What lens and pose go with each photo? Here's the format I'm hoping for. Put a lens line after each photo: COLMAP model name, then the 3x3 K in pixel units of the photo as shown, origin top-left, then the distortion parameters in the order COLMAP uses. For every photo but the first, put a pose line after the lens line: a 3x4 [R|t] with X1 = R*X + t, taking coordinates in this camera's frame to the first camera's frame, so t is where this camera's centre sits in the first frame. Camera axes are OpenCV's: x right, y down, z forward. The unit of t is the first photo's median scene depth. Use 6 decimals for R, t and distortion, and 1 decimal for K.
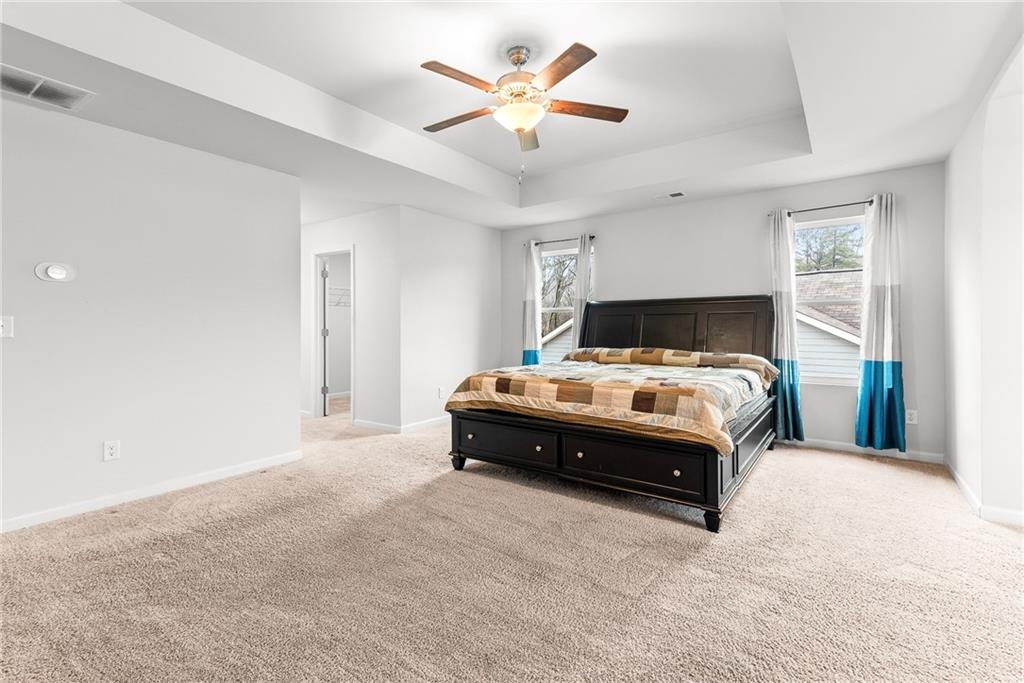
lens RADIAL K [[474.9, 0, 513.6], [0, 474.9, 324.4], [0, 0, 1]] dist [0.028285, 0.000055]
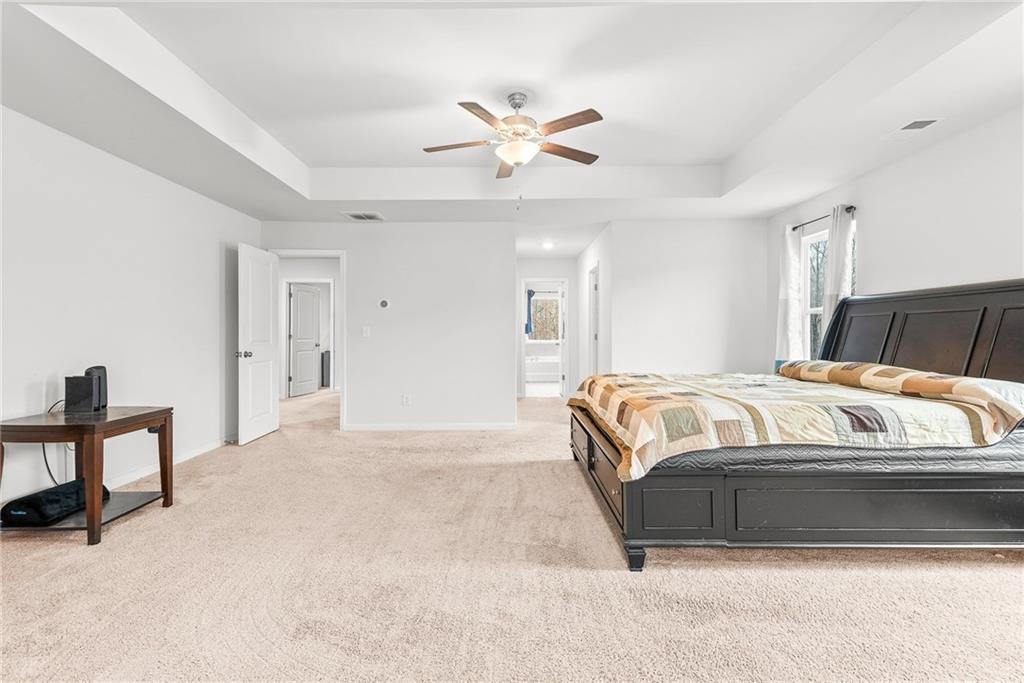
lens RADIAL K [[483.2, 0, 509.1], [0, 483.2, 327.5], [0, 0, 1]] dist [0.020417, -0.000313]
pose [[0.571633, -0.007318, -0.820477, 0.783749], [0.002767, 0.999972, -0.006991, 0.002603], [0.820505, 0.001725, 0.571637, 0.245828]]
